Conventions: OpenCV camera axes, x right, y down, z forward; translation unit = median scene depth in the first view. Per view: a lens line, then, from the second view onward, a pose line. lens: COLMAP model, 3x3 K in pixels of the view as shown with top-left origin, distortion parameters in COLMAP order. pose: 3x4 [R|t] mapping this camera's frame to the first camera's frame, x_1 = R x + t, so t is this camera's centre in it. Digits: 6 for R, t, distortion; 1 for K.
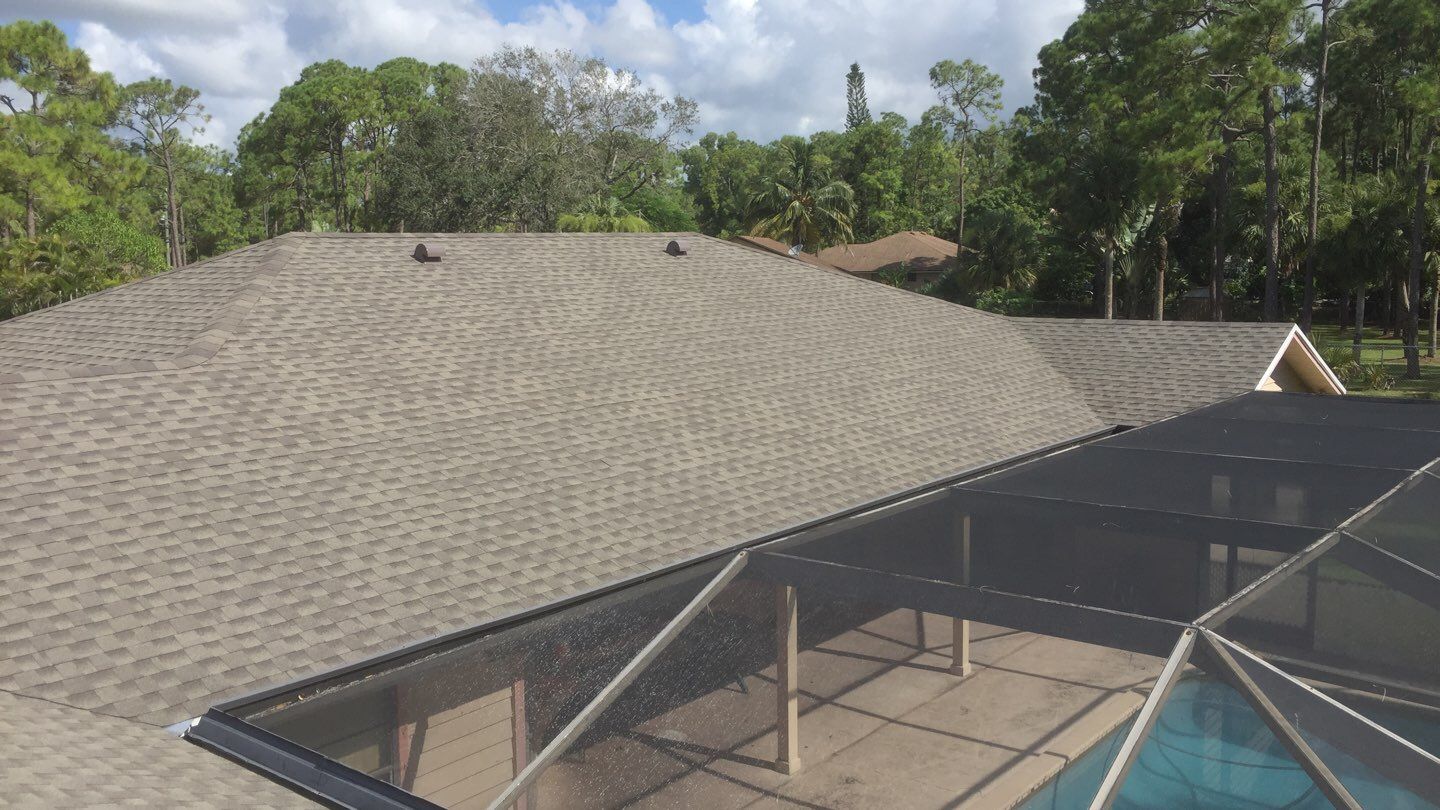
lens RADIAL K [[1230.5, 0, 710.4], [0, 1230.5, 398.5], [0, 0, 1]] dist [0.087510, -0.131814]
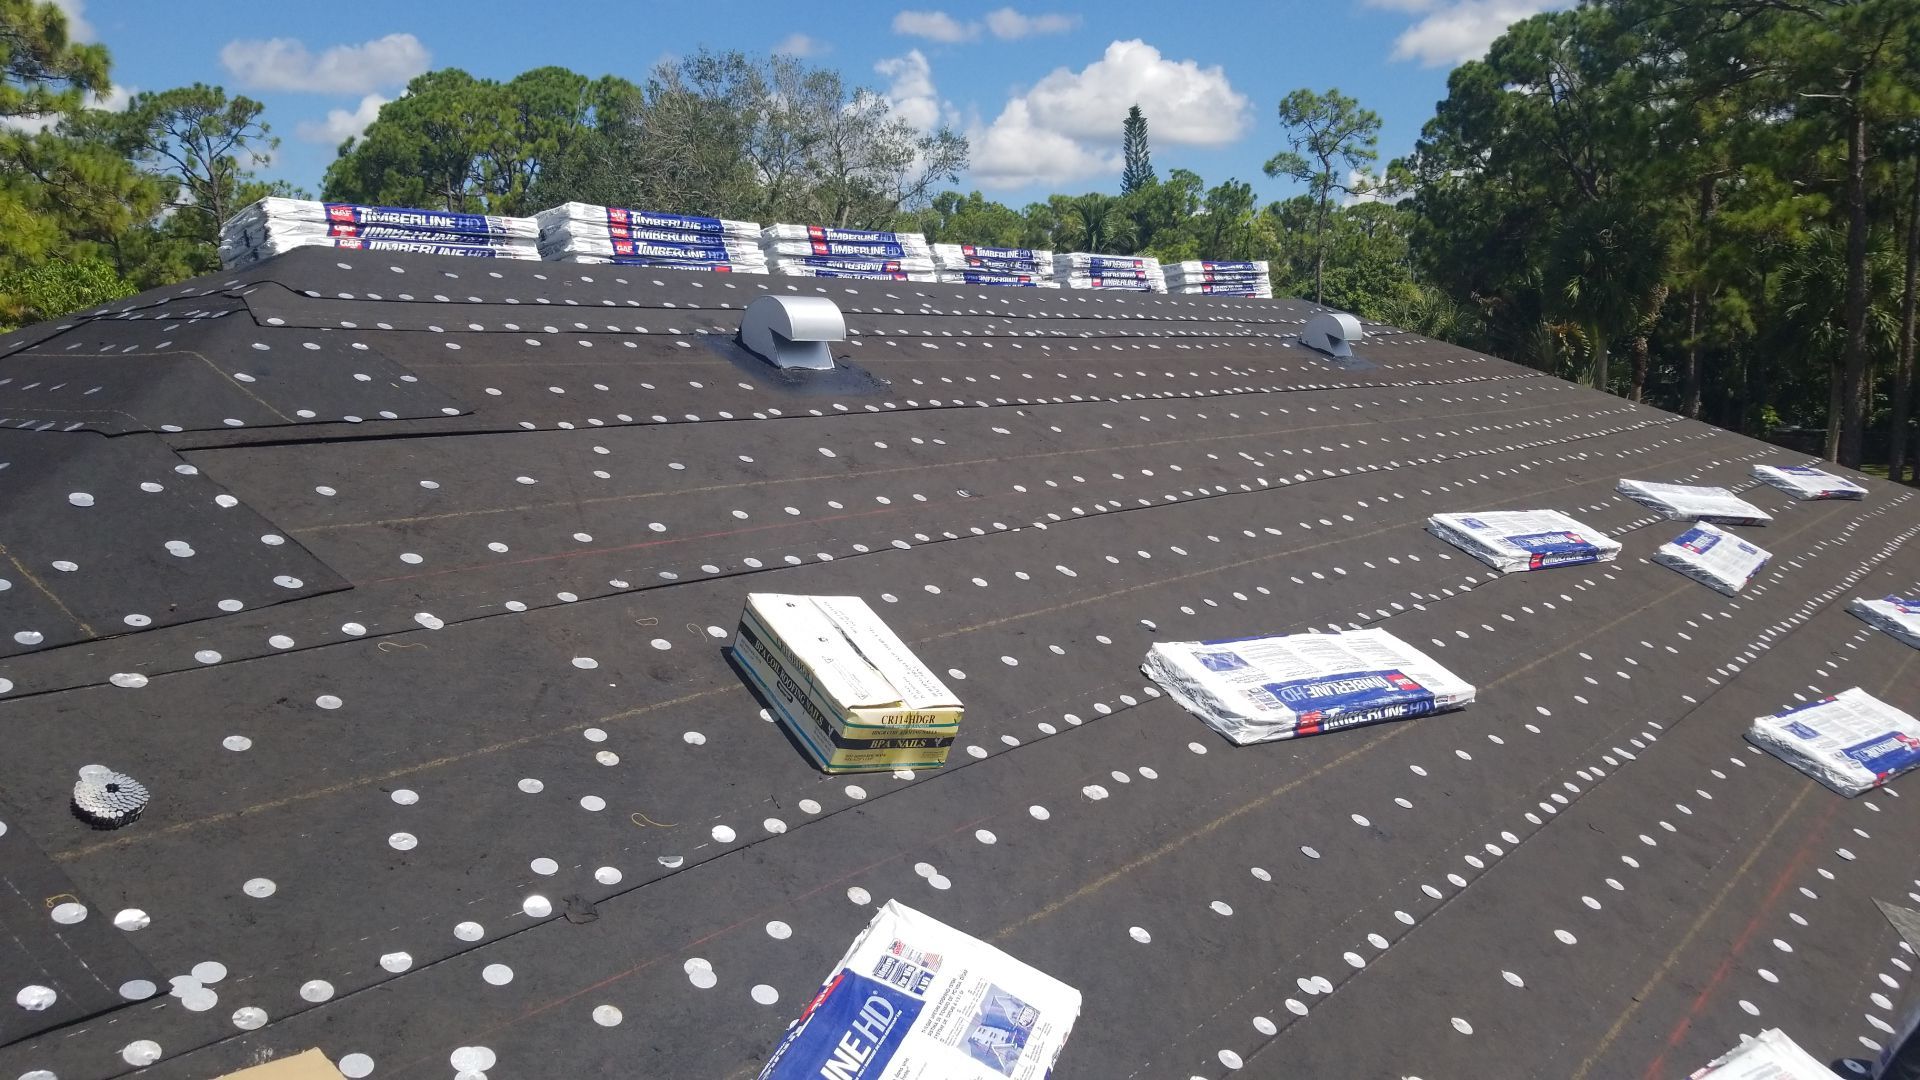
lens RADIAL K [[1516.0, 0, 960.0], [0, 1516.0, 540.0], [0, 0, 1]] dist [0.077948, -0.094542]
pose [[0.999425, 0.018355, 0.028520, -0.173926], [-0.018595, 0.999794, 0.008162, -0.065254], [-0.028365, -0.008687, 0.999560, 0.575452]]
